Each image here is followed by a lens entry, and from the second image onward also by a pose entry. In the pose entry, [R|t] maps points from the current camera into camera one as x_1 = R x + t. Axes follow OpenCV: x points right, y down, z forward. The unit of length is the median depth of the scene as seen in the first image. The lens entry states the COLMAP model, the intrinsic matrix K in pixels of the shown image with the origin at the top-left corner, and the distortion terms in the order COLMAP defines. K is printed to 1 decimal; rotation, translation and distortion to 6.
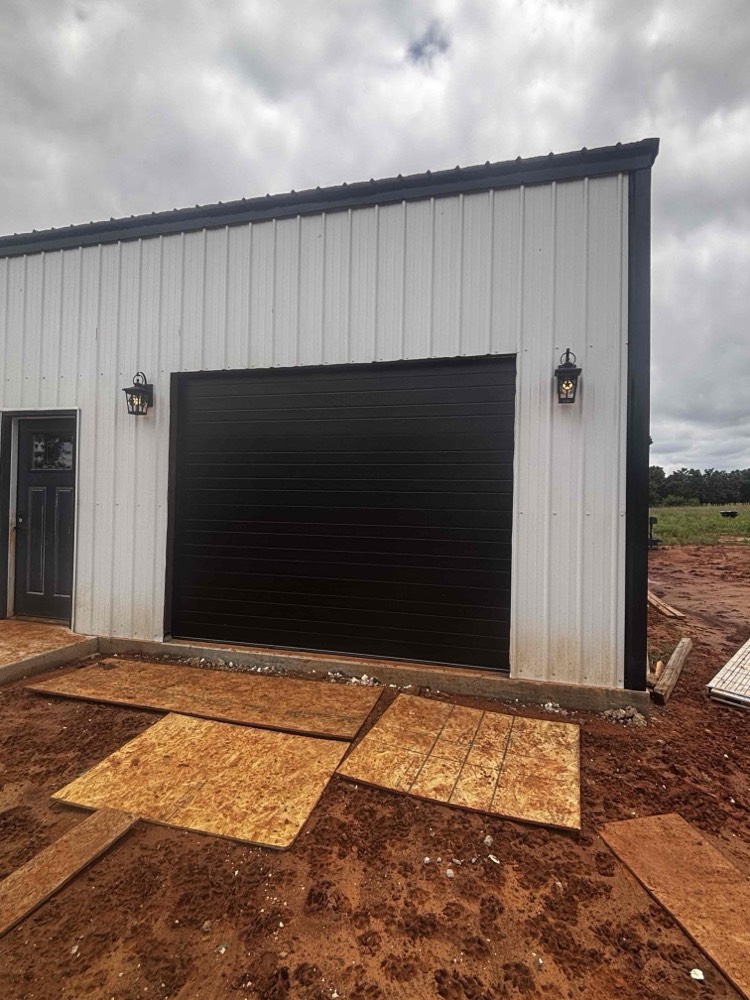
lens RADIAL K [[491.7, 0, 376.3], [0, 491.7, 494.7], [0, 0, 1]] dist [0.000996, 0.000299]
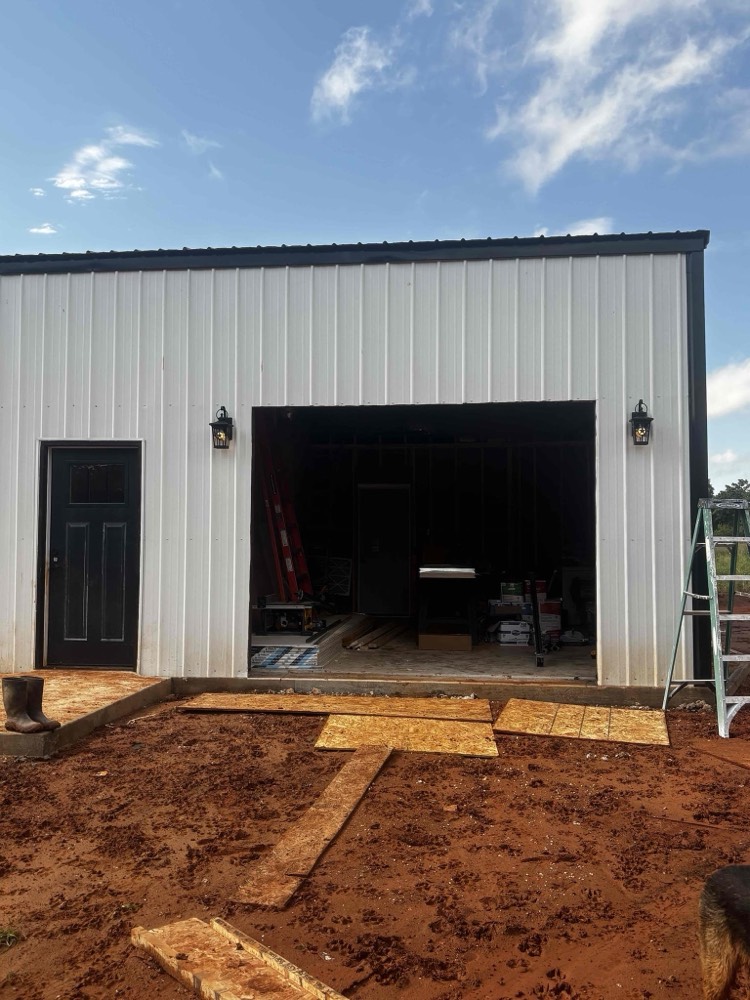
lens RADIAL K [[788.9, 0, 375.0], [0, 788.9, 500.0], [0, 0, 1]] dist [0.088005, -0.141356]
pose [[0.991981, -0.012016, 0.125816, -0.430655], [0.015830, 0.999444, -0.029356, -0.007003], [-0.125393, 0.031113, 0.991619, -0.716946]]
